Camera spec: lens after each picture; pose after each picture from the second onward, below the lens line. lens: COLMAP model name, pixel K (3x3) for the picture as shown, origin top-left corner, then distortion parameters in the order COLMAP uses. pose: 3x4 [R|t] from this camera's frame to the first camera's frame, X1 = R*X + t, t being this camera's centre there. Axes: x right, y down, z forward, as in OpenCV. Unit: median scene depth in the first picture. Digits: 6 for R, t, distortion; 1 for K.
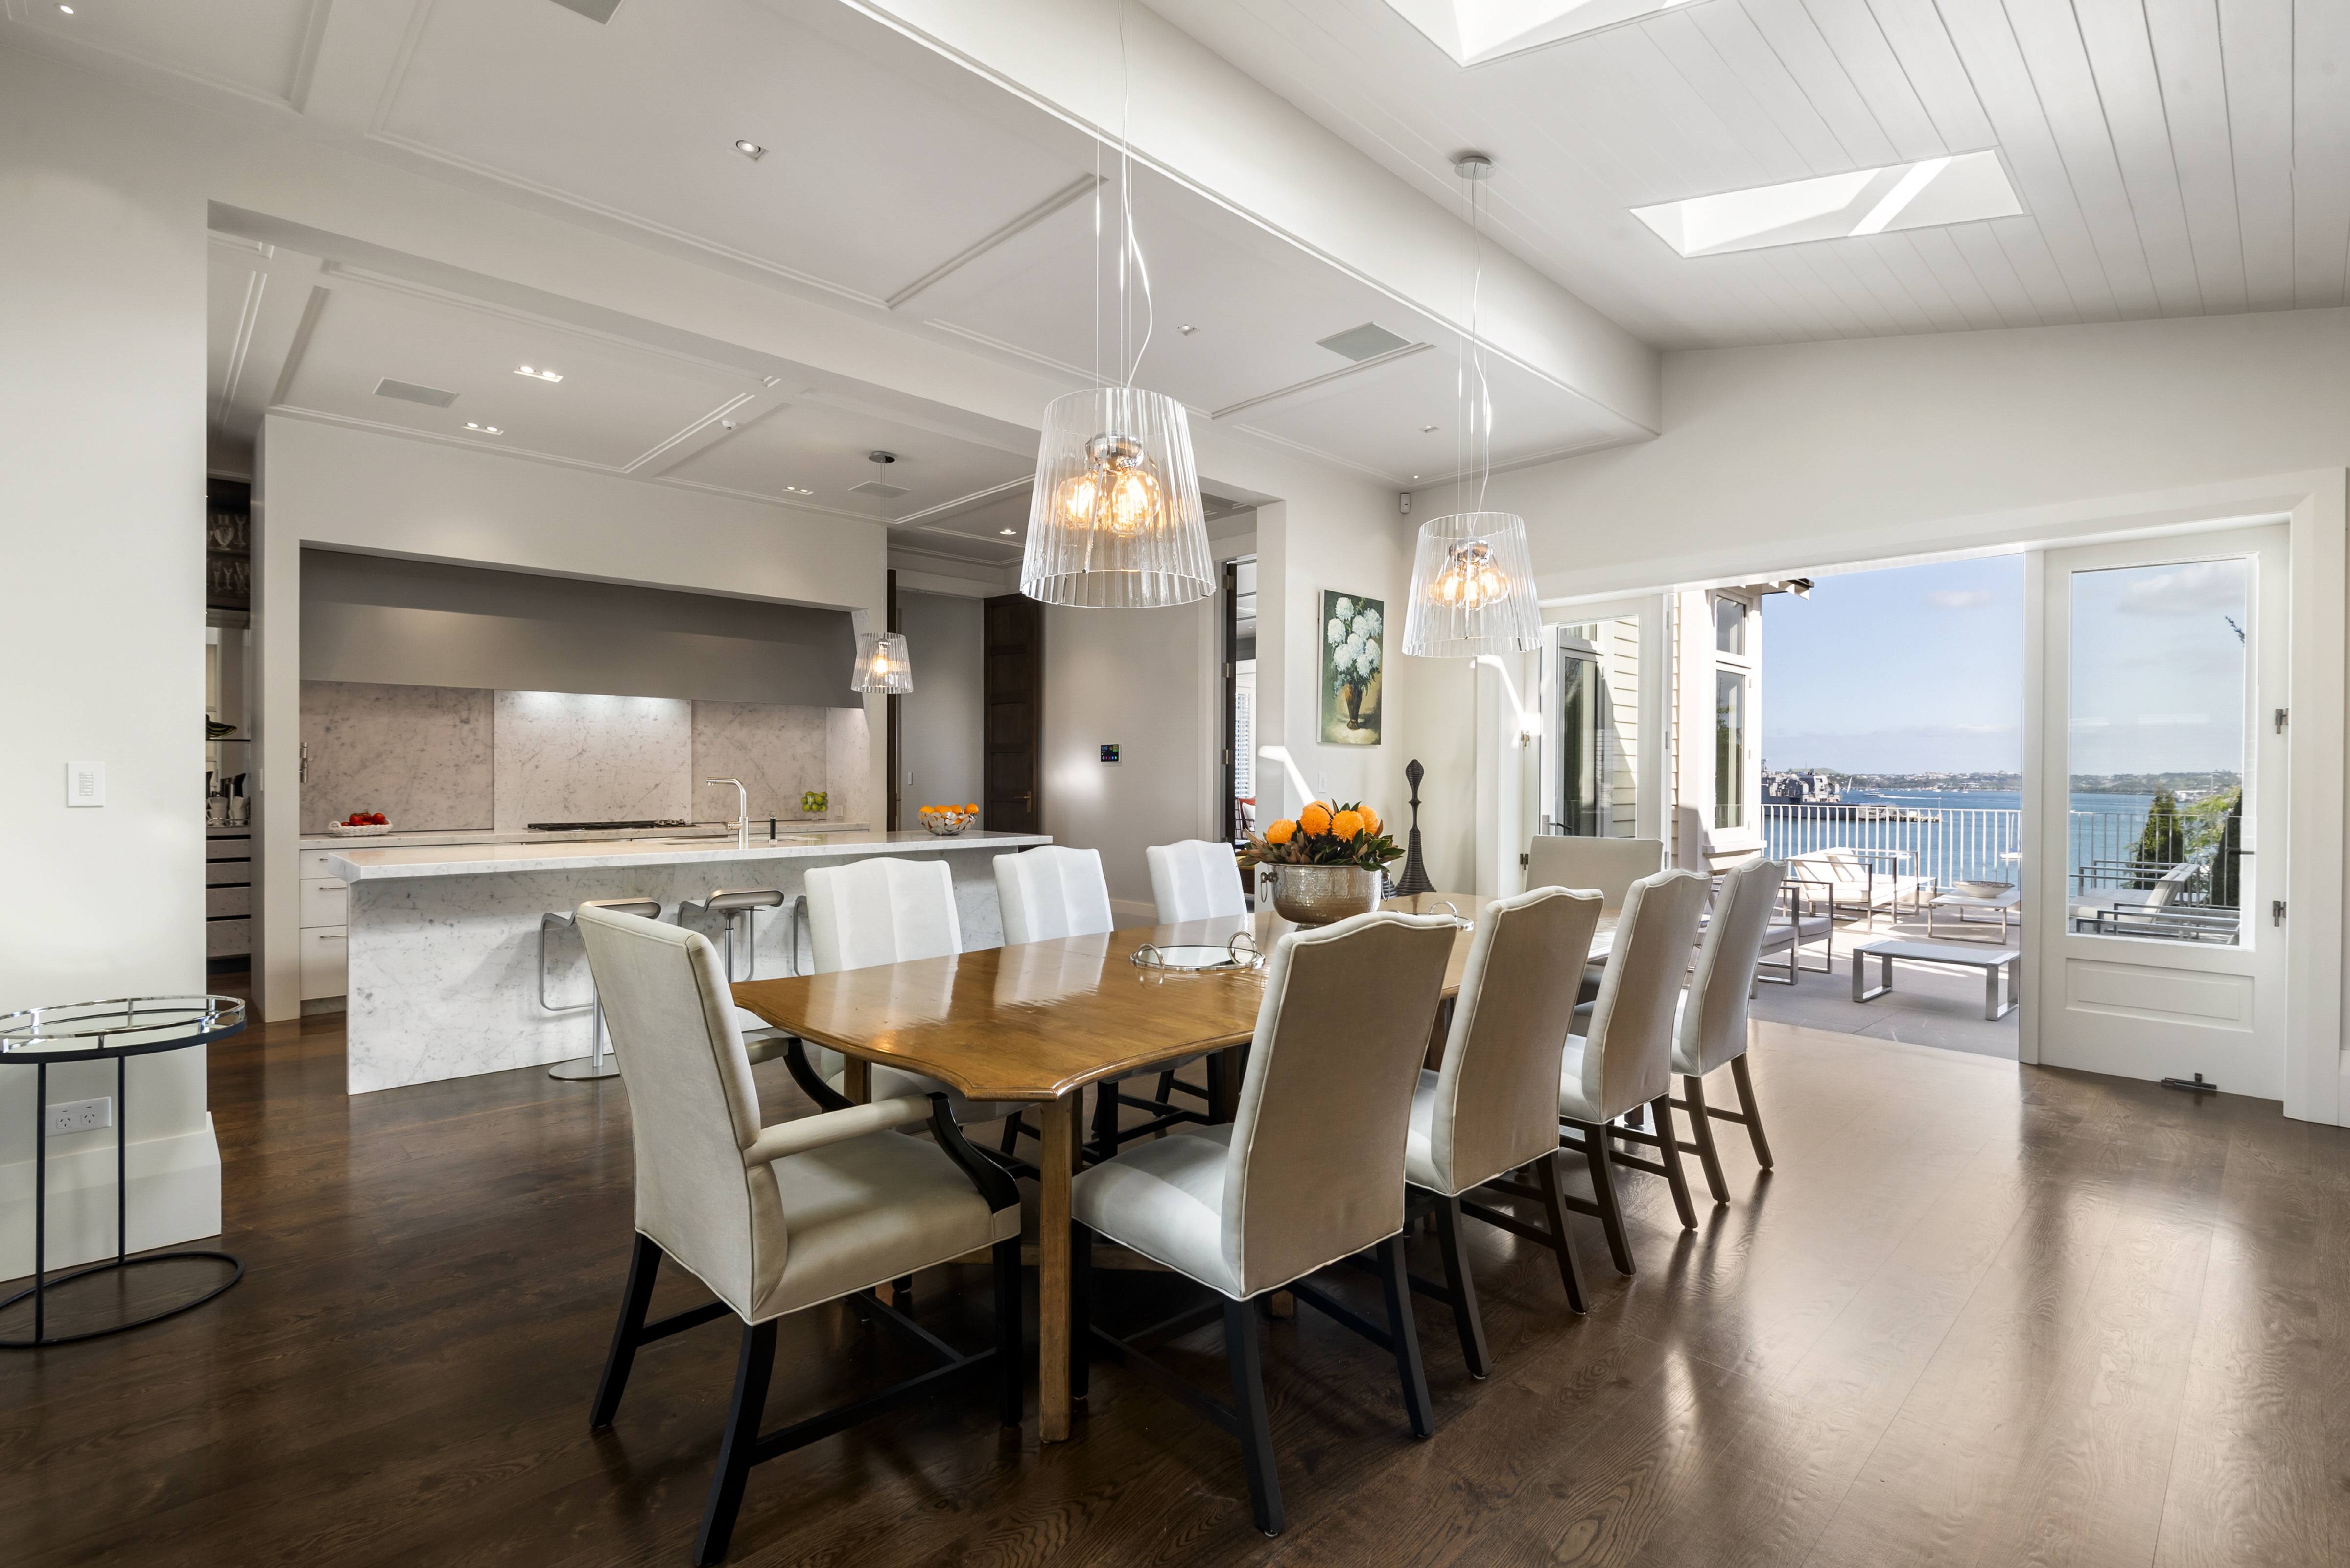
lens RADIAL K [[1062.4, 0, 1176.2], [0, 1062.4, 785.5], [0, 0, 1]] dist [-0.002642, -0.000519]
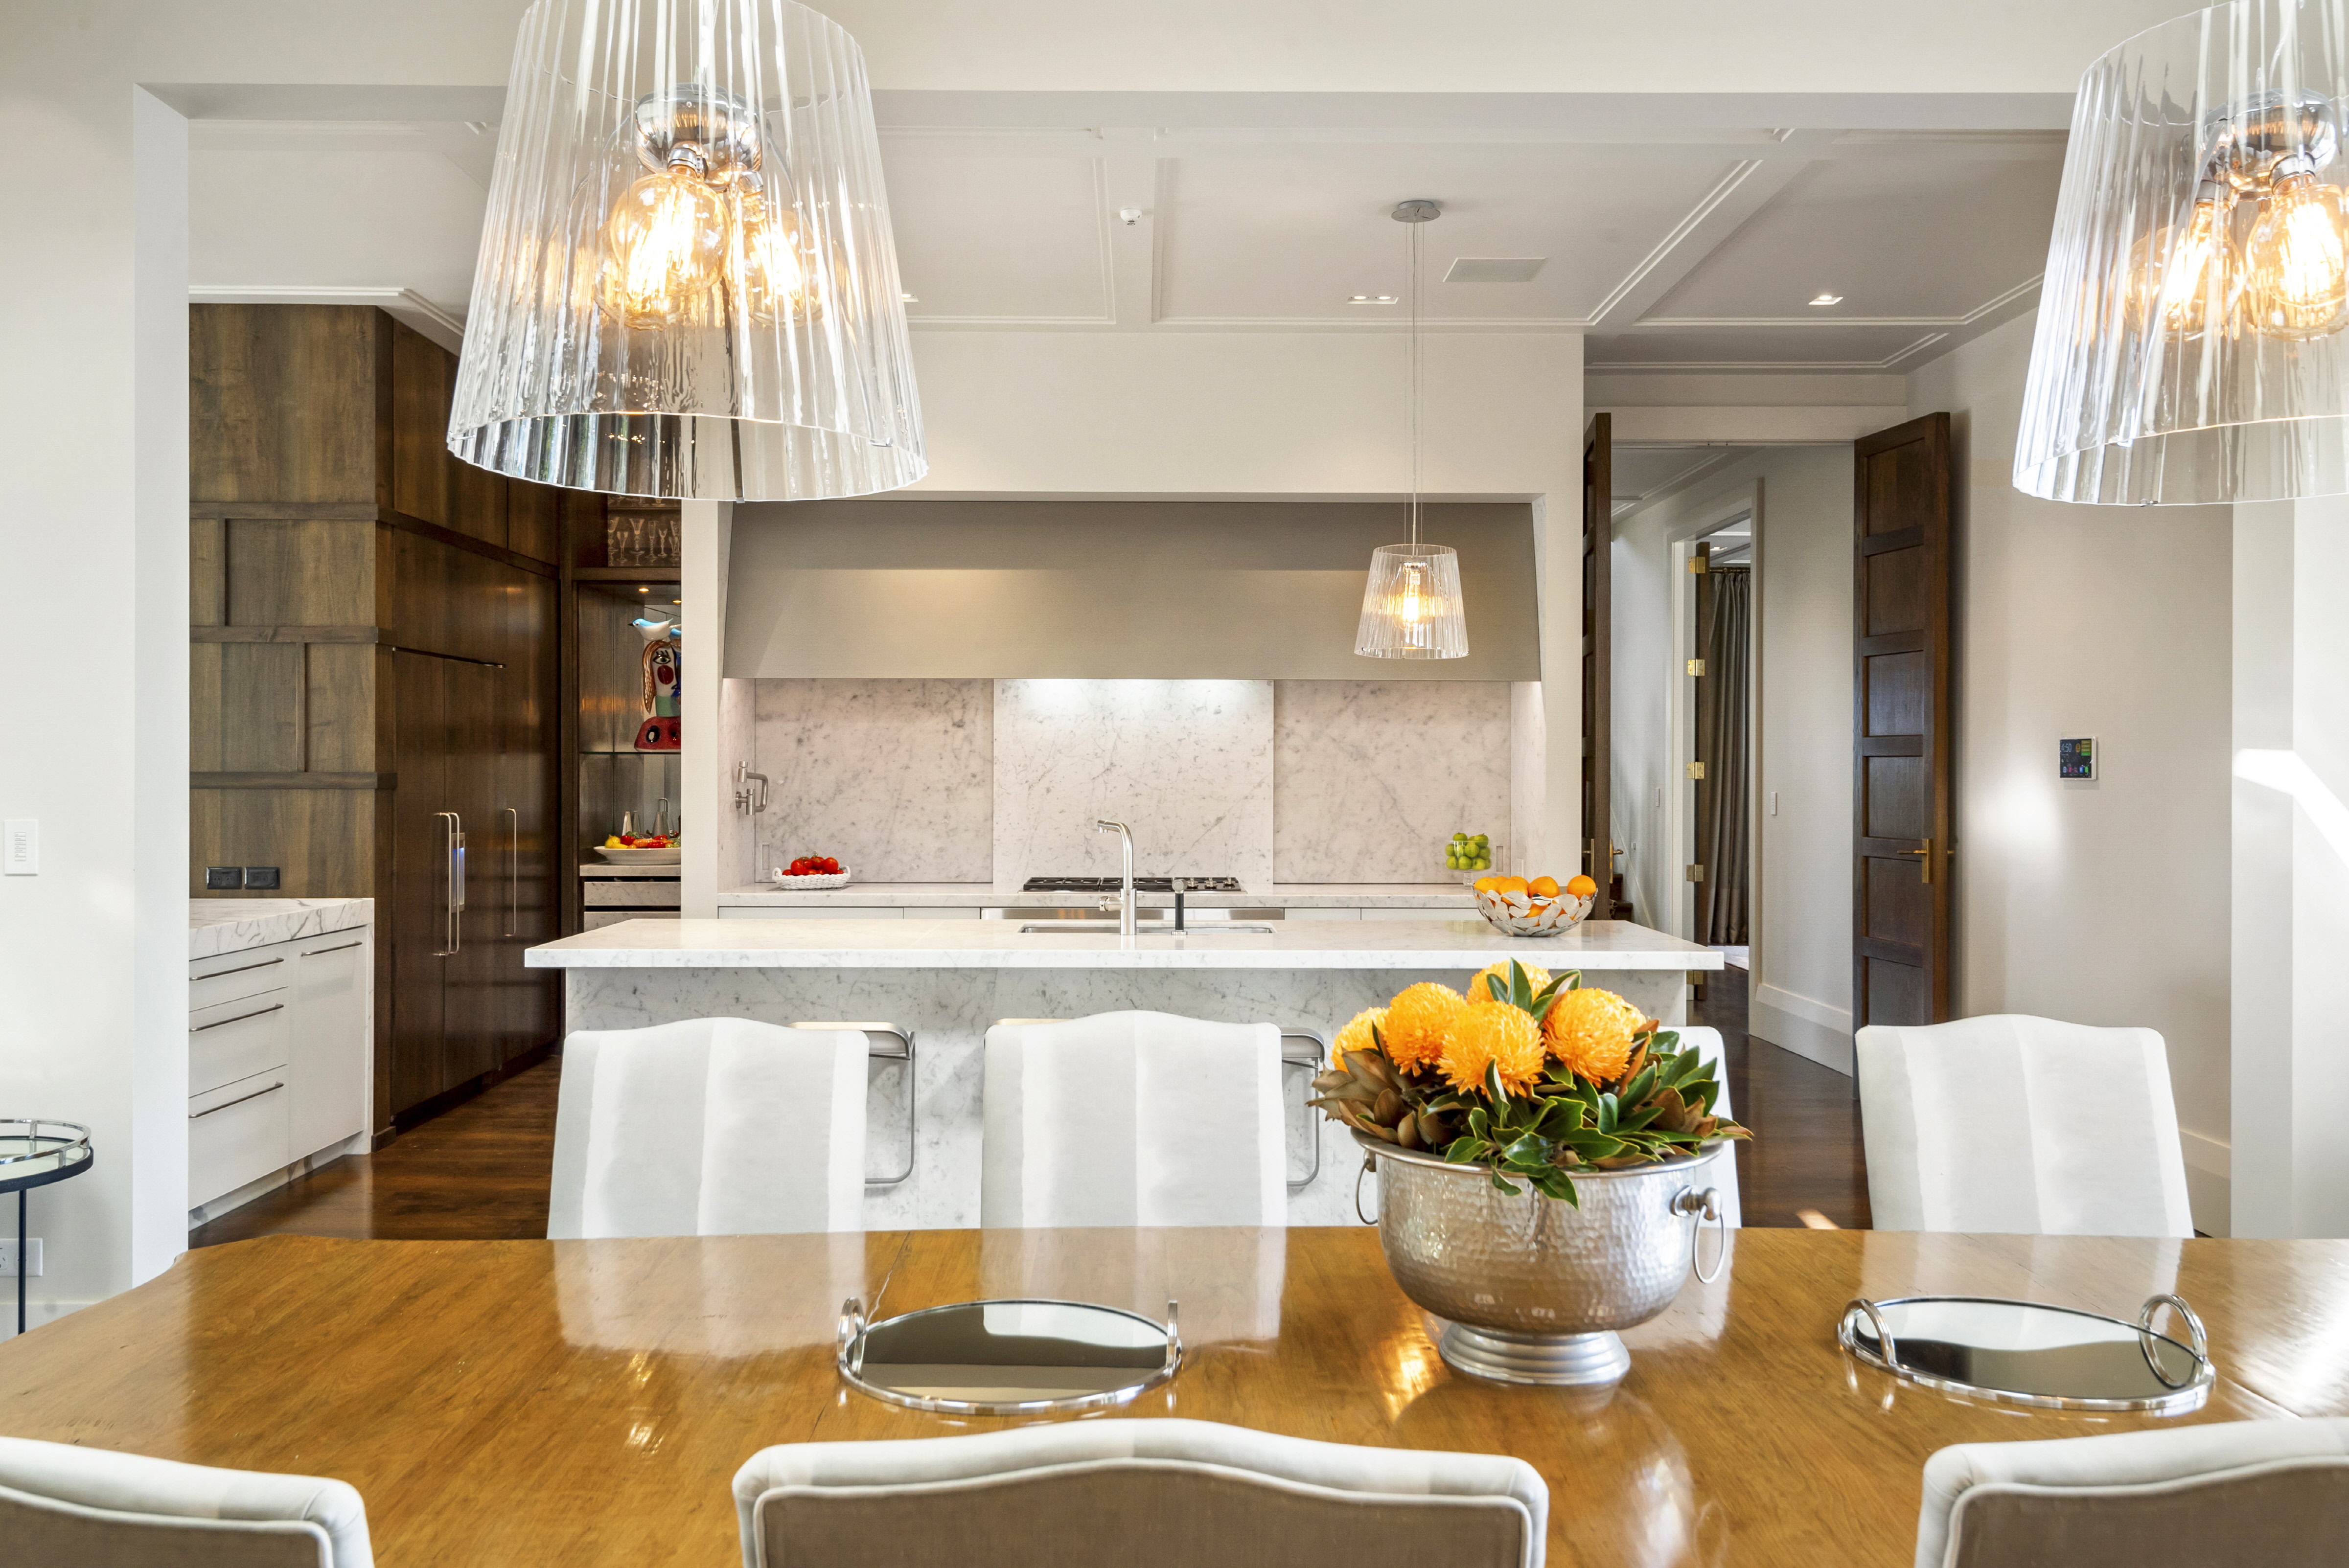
lens RADIAL K [[1807.8, 0, 1170.7], [0, 1807.8, 779.5], [0, 0, 1]] dist [0.015187, 0.003609]
pose [[0.722665, 0.002514, -0.691194, 0.235469], [-0.005974, 0.999979, -0.002608, -0.022645], [0.691173, 0.006014, 0.722665, 0.248370]]
